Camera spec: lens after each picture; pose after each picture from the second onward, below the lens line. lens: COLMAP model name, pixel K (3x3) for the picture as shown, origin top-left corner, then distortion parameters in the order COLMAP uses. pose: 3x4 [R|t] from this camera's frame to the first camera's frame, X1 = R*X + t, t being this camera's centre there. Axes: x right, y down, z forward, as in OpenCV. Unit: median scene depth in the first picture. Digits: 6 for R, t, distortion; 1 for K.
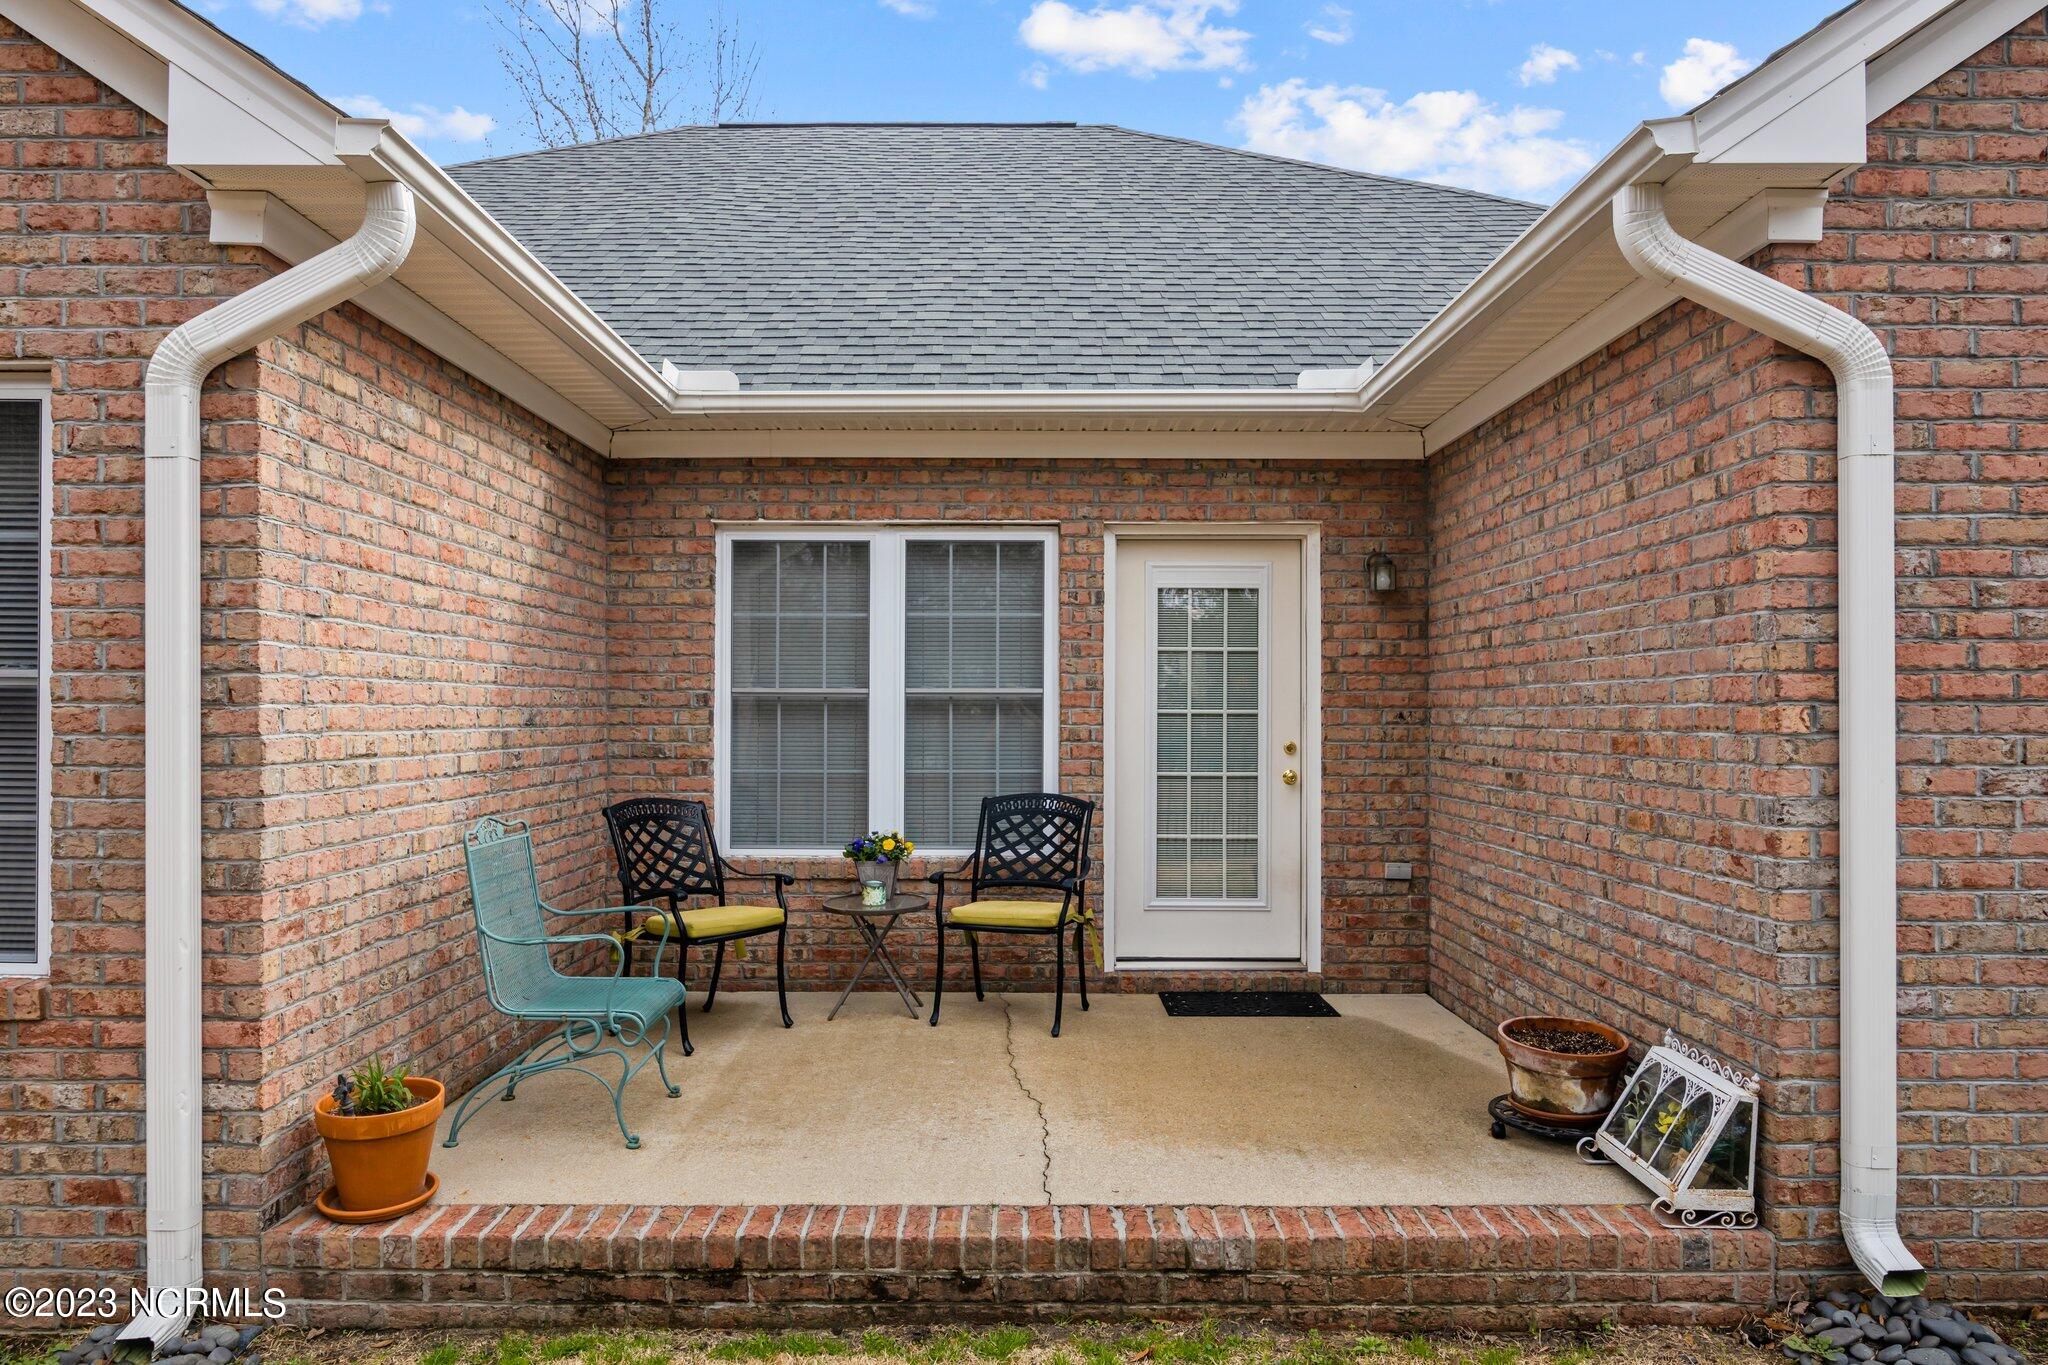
lens RADIAL K [[1303.1, 0, 1022.8], [0, 1303.1, 693.9], [0, 0, 1]] dist [0.002400, 0.000216]
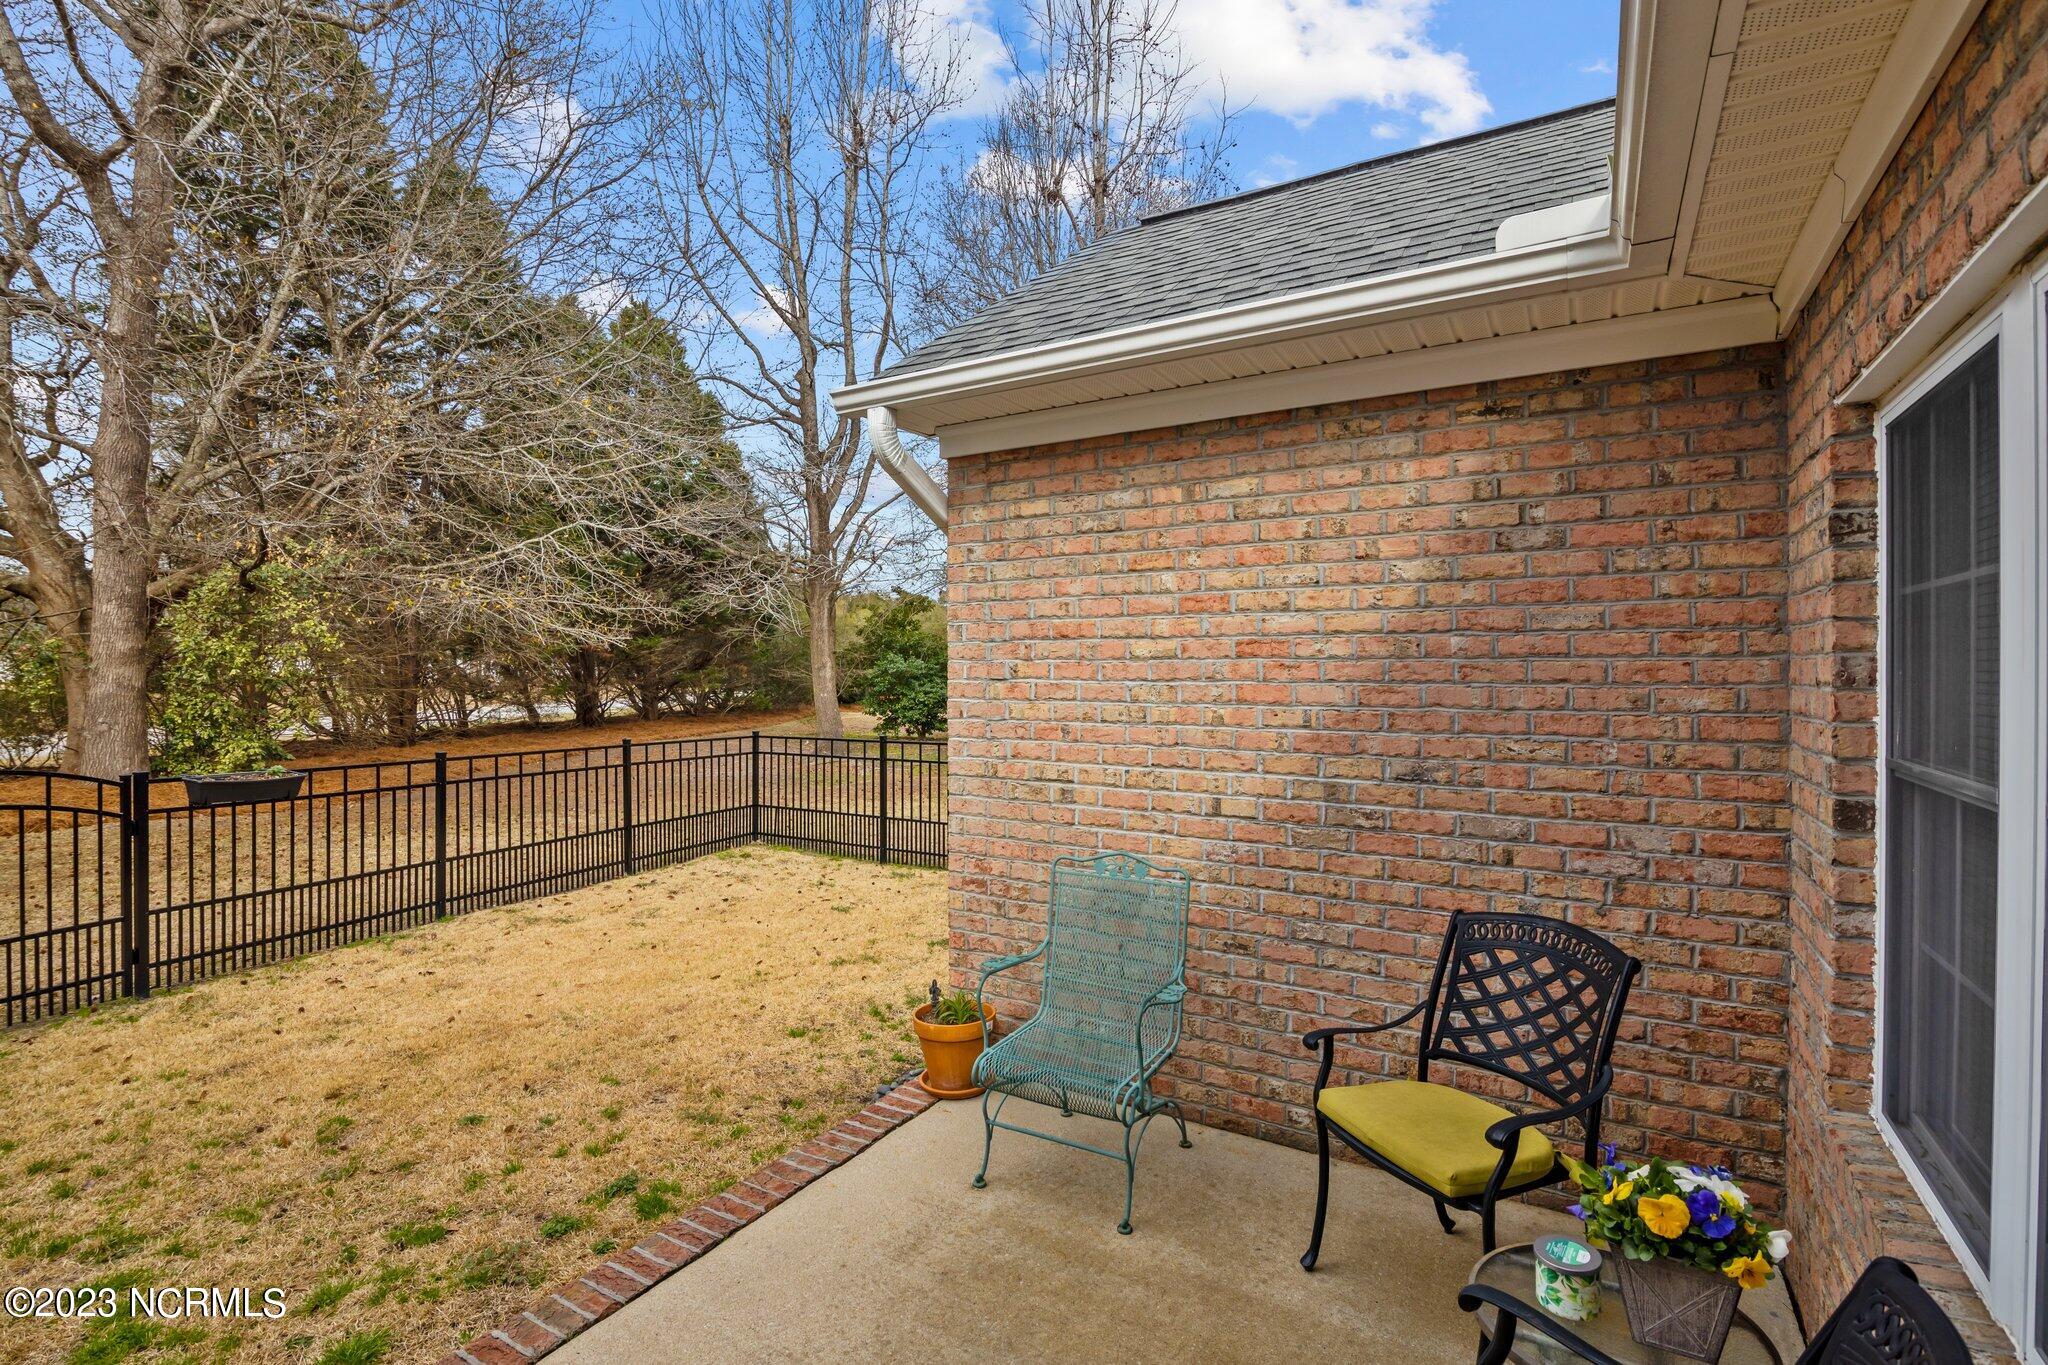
lens RADIAL K [[950.9, 0, 1023.8], [0, 950.9, 678.0], [0, 0, 1]] dist [-0.019365, 0.001756]
pose [[-0.522493, 0.002696, -0.852640, 0.285650], [0.009405, 0.999952, -0.002601, -0.046391], [0.852592, -0.009378, -0.522493, 1.265741]]
